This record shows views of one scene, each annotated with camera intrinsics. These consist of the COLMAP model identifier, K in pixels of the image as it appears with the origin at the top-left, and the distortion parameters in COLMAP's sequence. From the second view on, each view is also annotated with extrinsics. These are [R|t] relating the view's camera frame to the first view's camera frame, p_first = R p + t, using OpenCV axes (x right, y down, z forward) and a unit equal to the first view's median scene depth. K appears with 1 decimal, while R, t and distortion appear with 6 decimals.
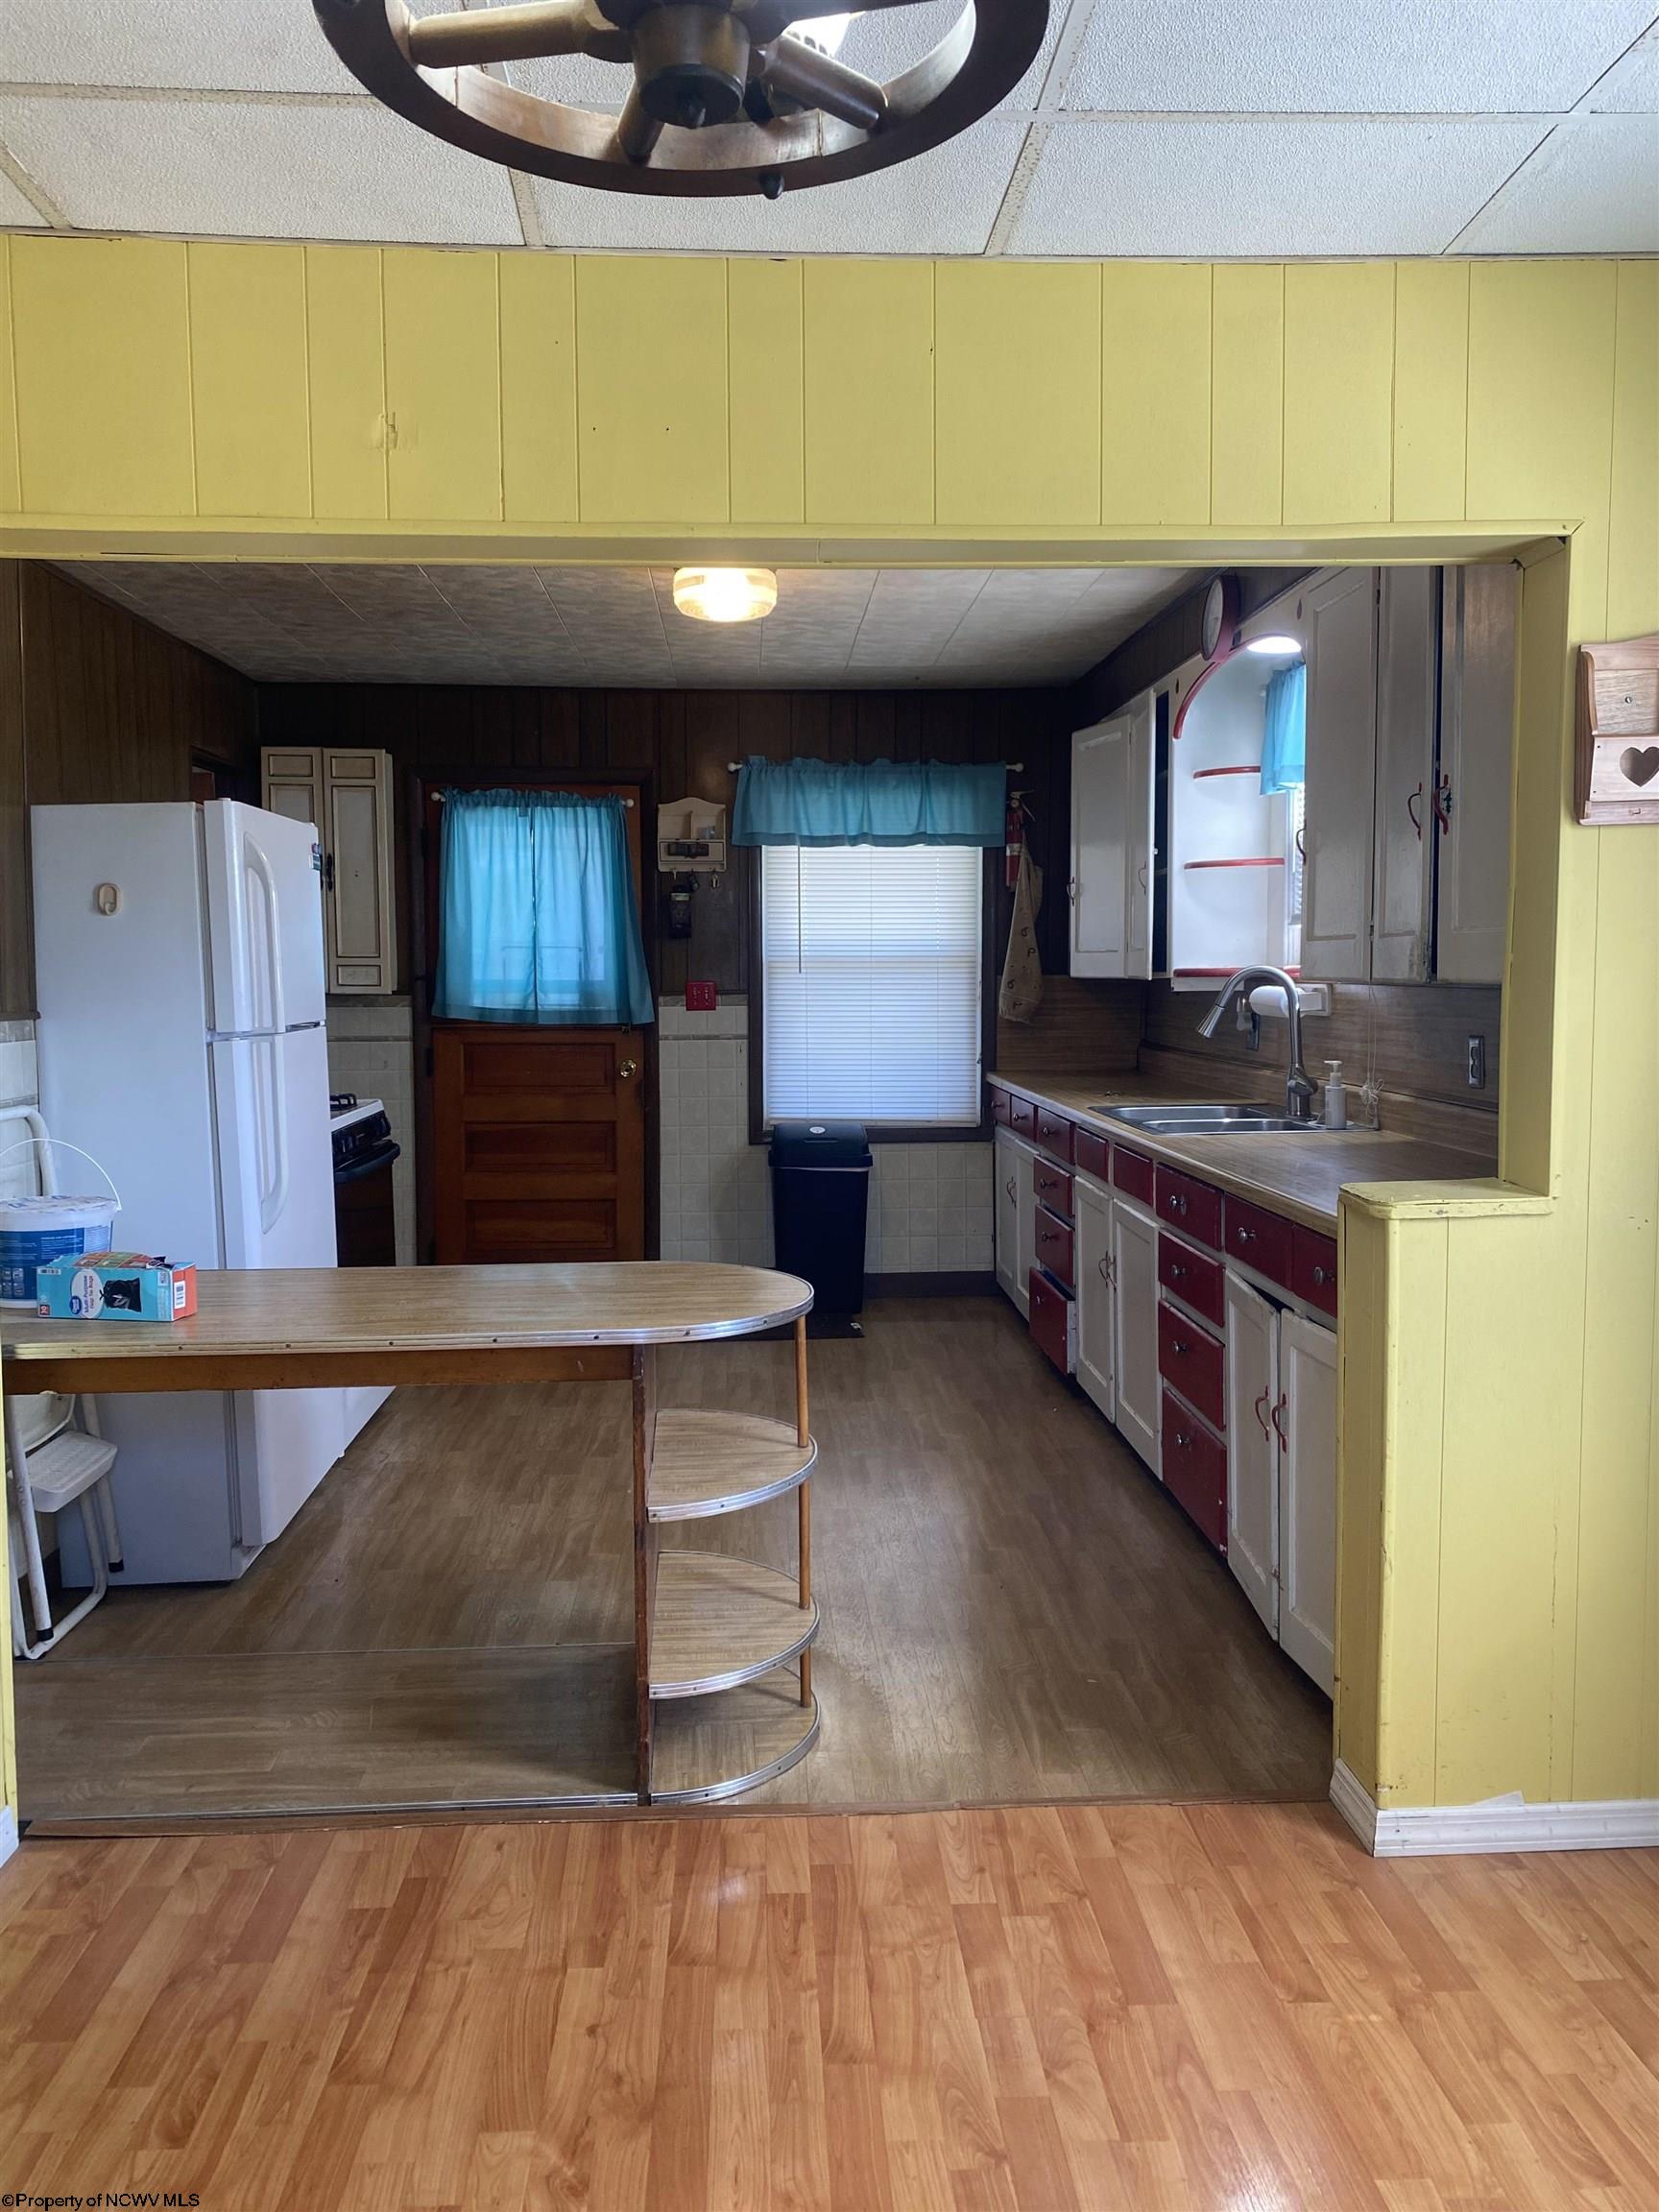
lens RADIAL K [[1678.8, 0, 831.1], [0, 1678.8, 1100.4], [0, 0, 1]] dist [0.054764, -0.057463]
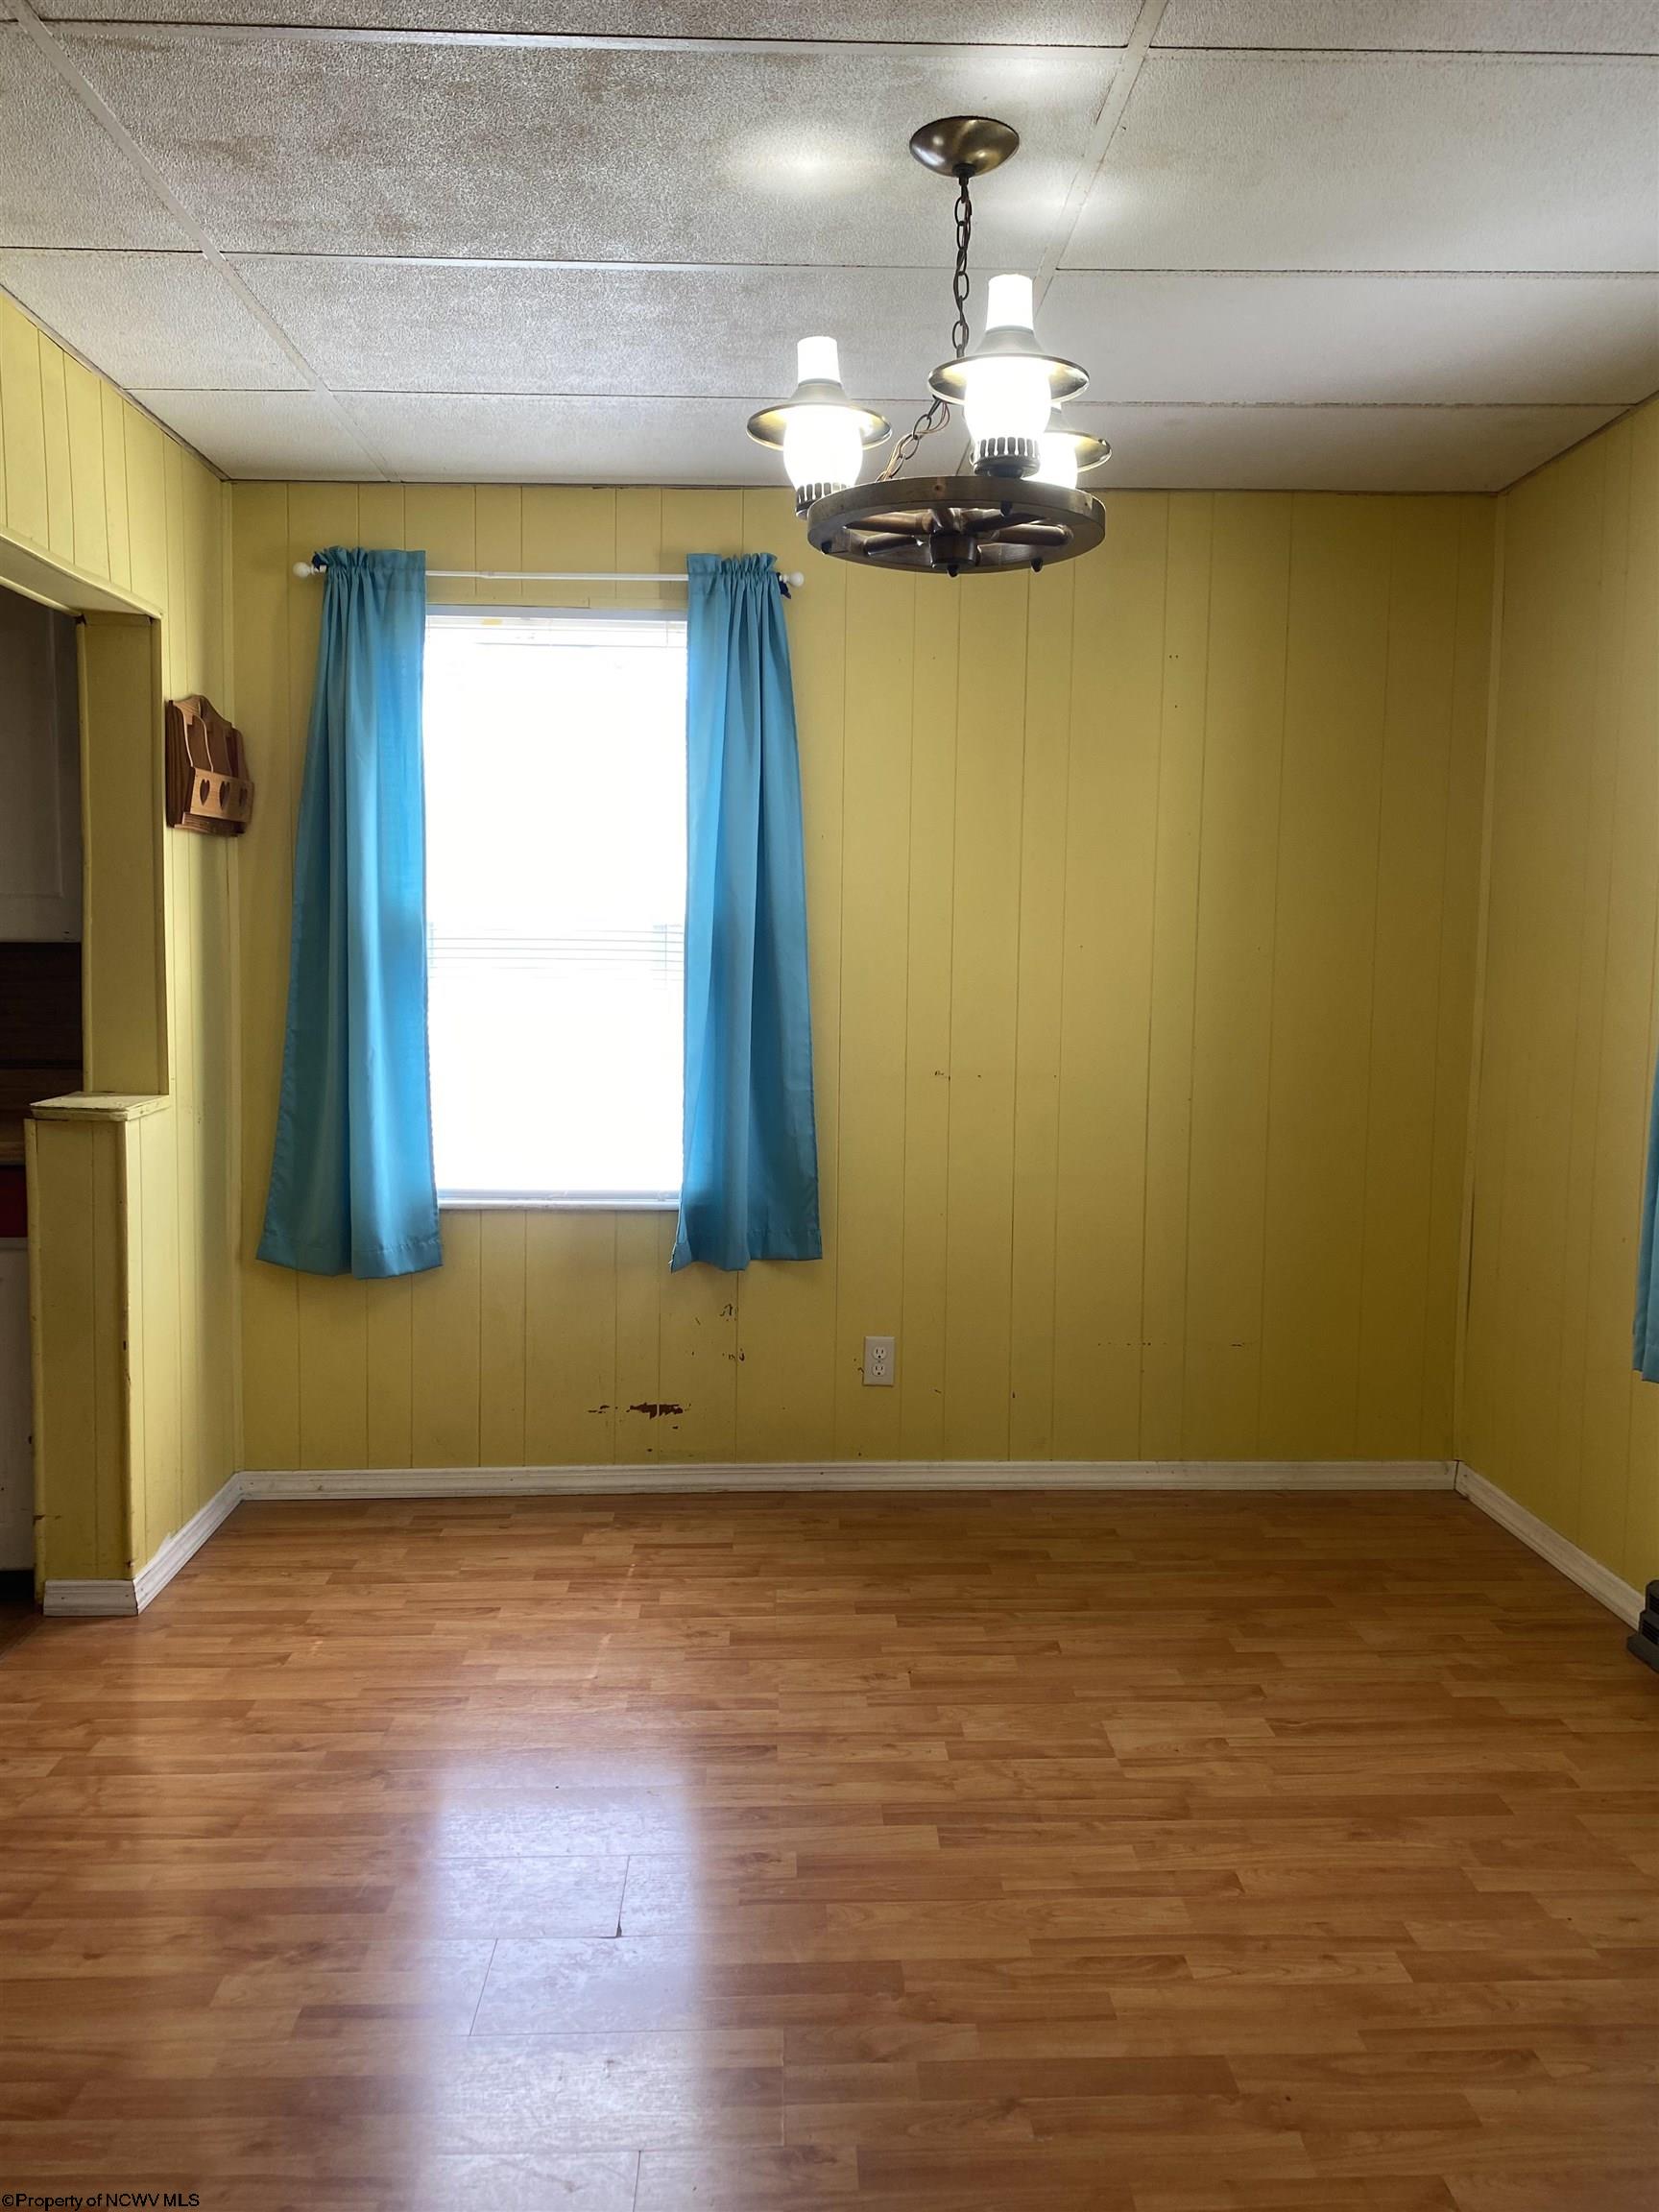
lens RADIAL K [[1678.8, 0, 827.7], [0, 1678.8, 1104.6], [0, 0, 1]] dist [0.054764, -0.057463]
pose [[0.017376, -0.084073, 0.996308, -1.022134], [0.069630, 0.994141, 0.082676, -0.012254], [-0.997422, 0.067937, 0.023128, 0.463894]]
